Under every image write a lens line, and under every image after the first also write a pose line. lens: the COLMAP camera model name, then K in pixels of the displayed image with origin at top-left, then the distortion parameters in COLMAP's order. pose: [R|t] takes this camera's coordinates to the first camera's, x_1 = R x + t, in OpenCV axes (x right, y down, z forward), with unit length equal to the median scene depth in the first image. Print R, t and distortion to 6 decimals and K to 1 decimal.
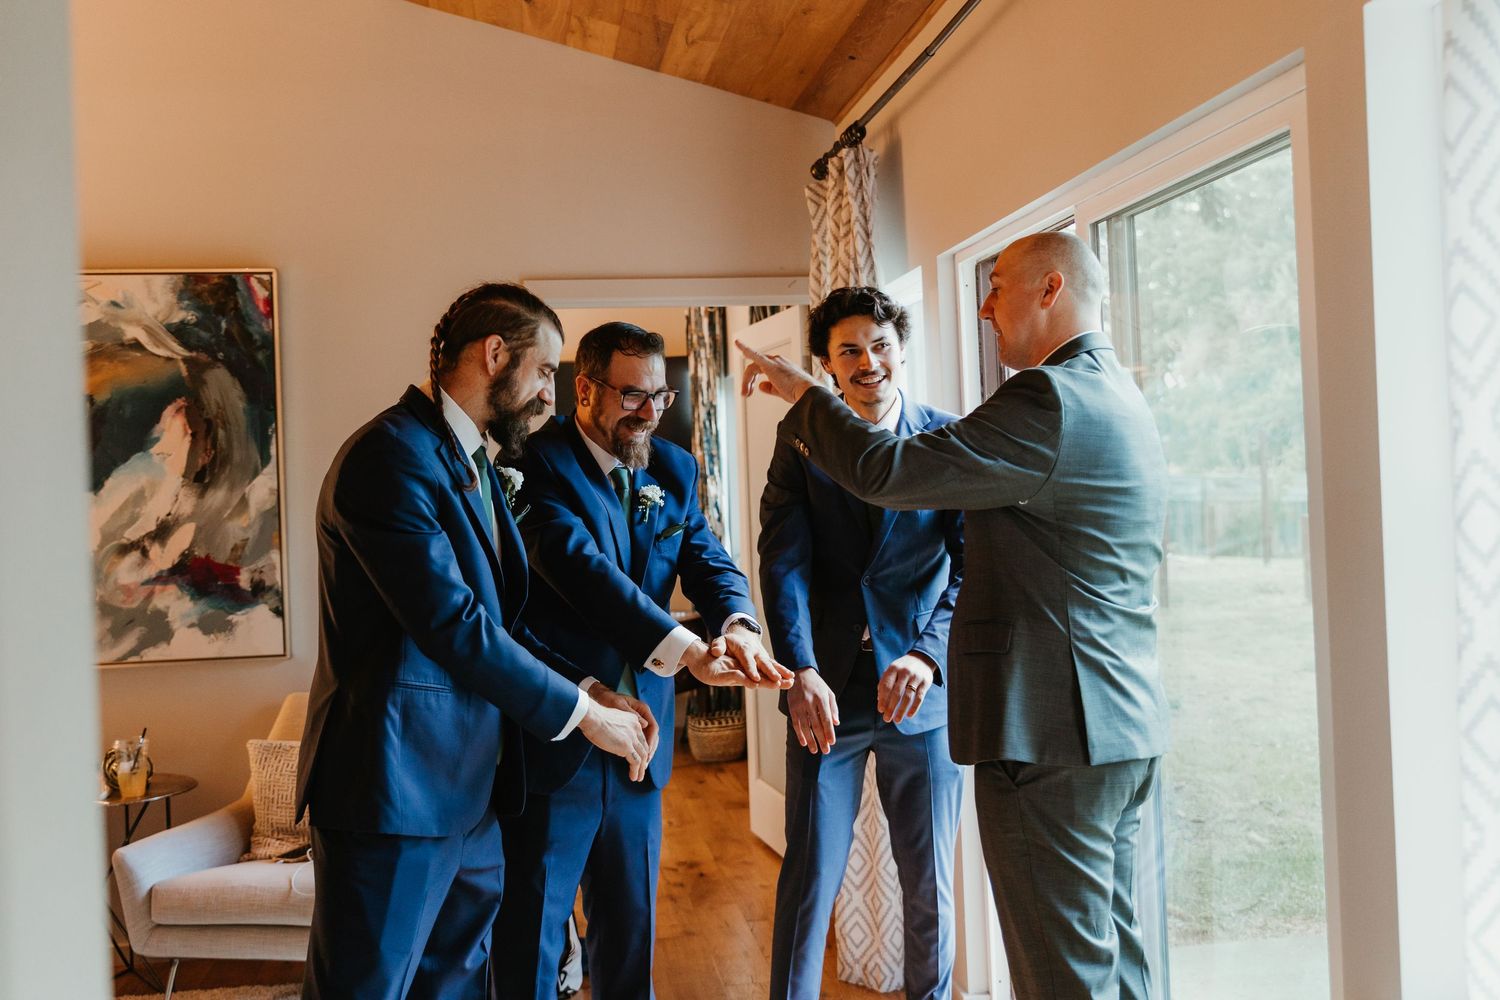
lens RADIAL K [[1438.9, 0, 754.7], [0, 1438.9, 498.9], [0, 0, 1]] dist [-0.002506, 0.004063]
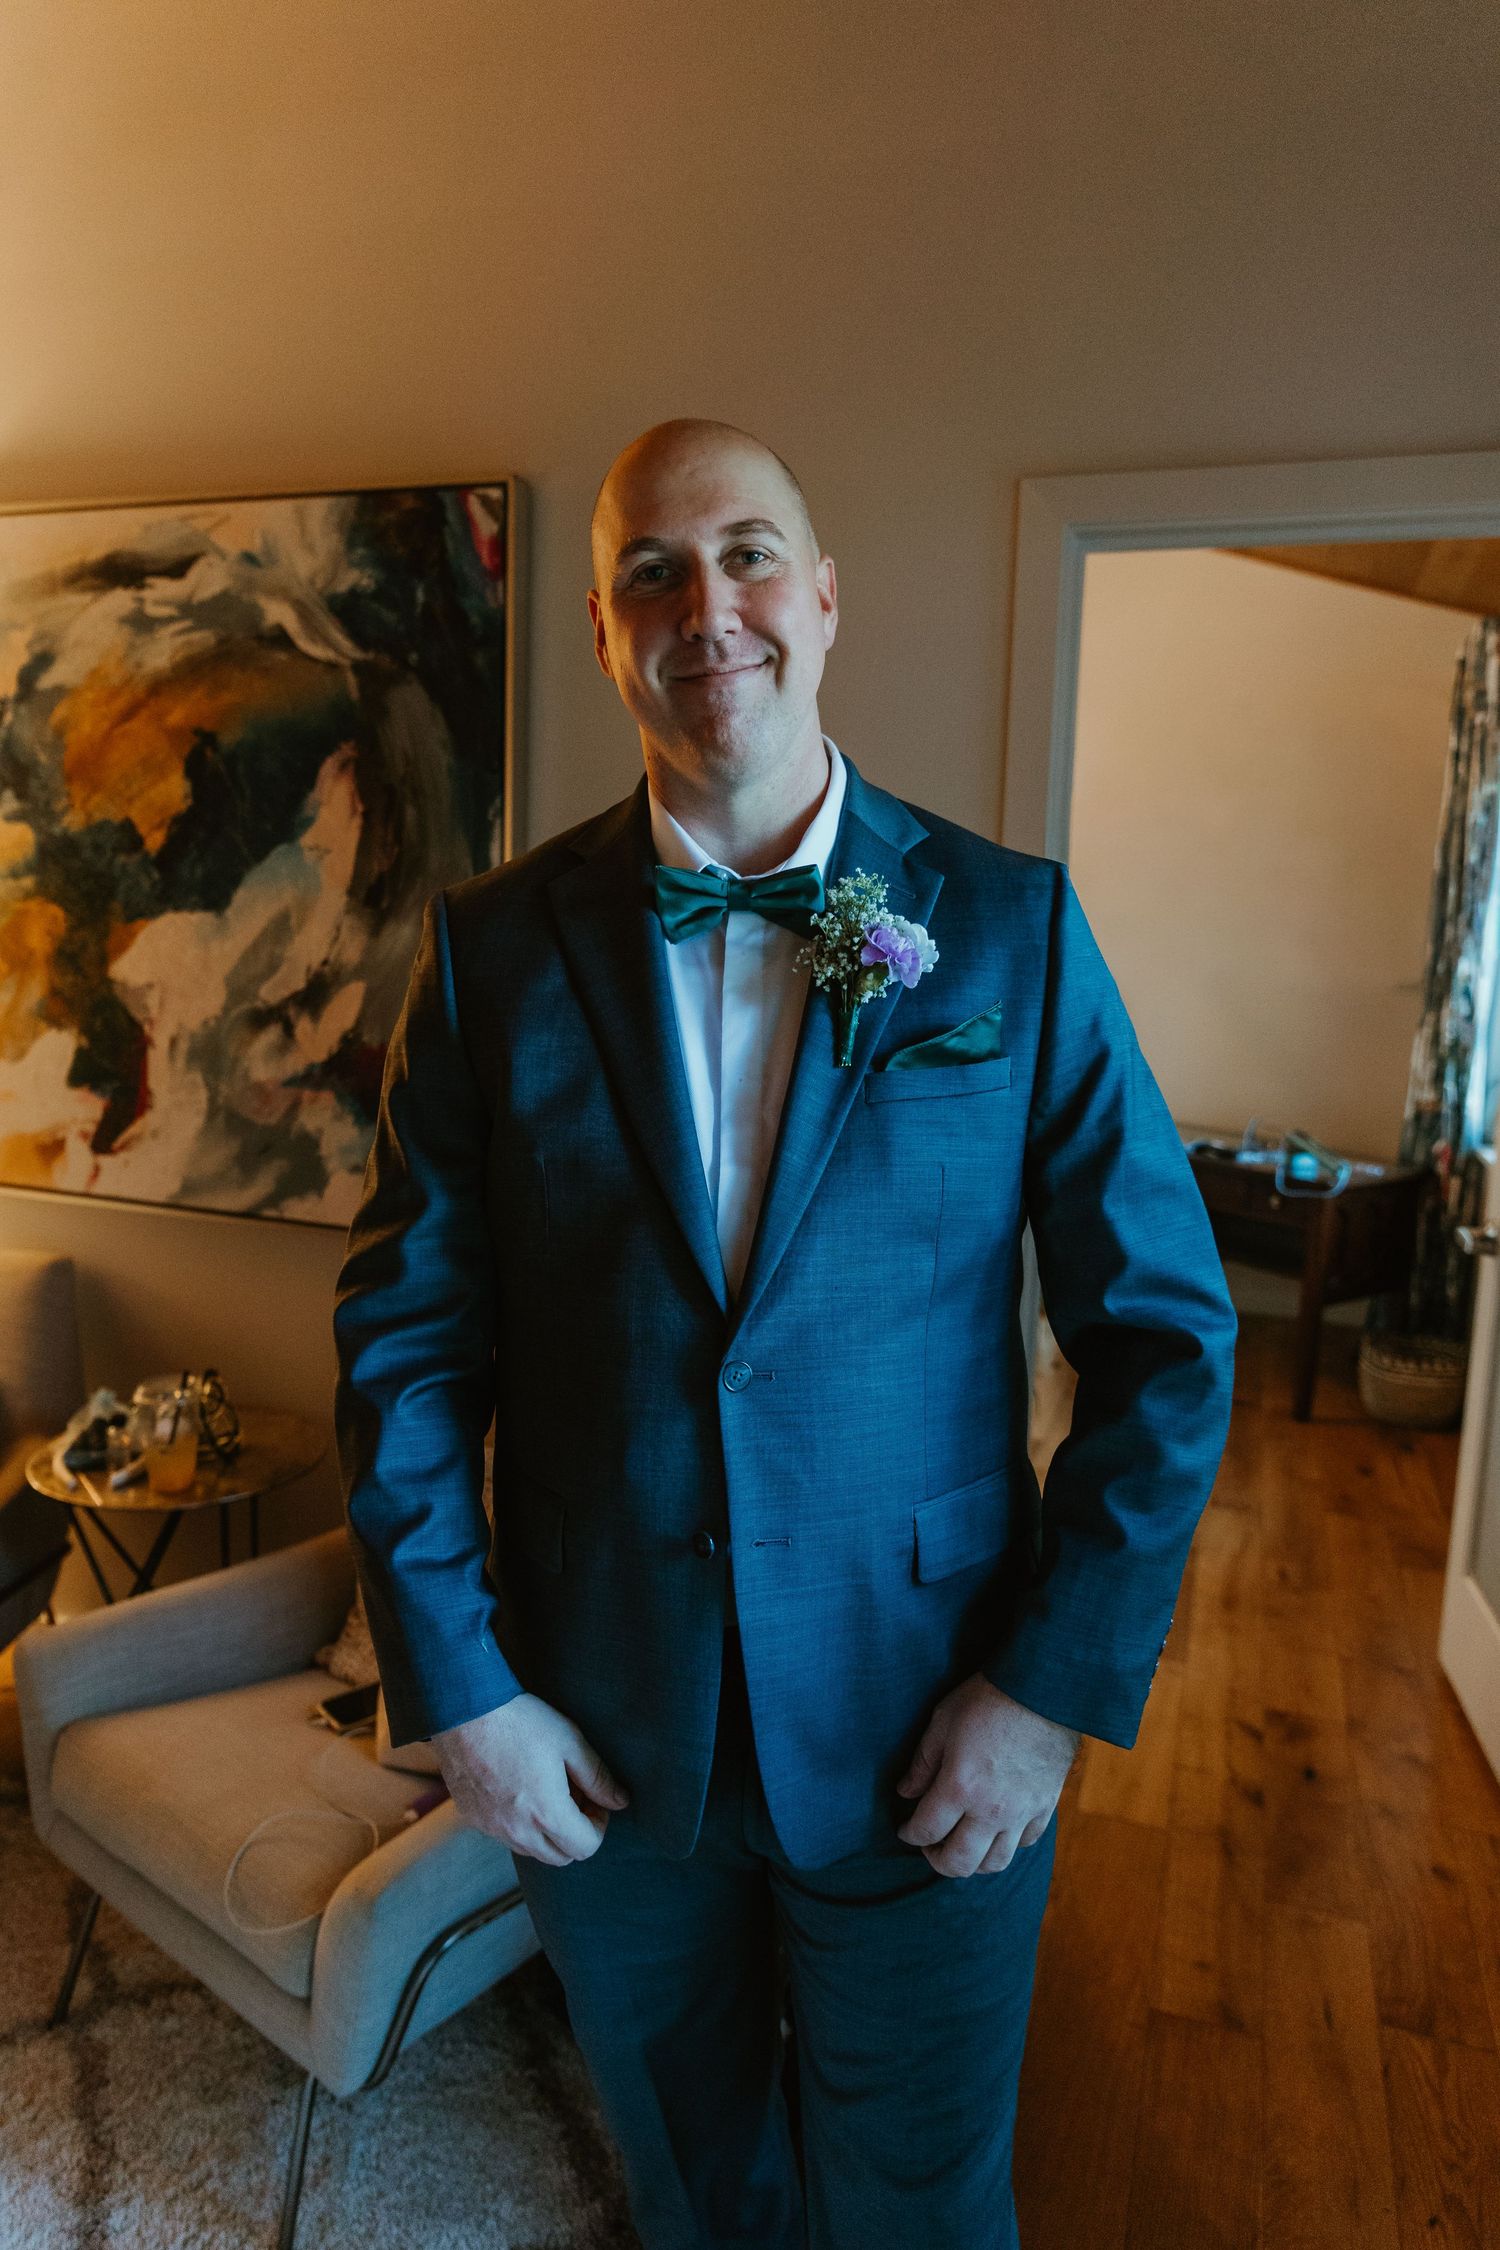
lens RADIAL K [[1453.5, 0, 751.0], [0, 1453.5, 1117.2], [0, 0, 1]] dist [-0.002014, 0.000352]
pose [[0.878181, 0.134558, -0.459012, -0.007967], [-0.069856, 0.985407, 0.155222, -0.027864], [0.473200, -0.104249, 0.874765, 0.591221]]
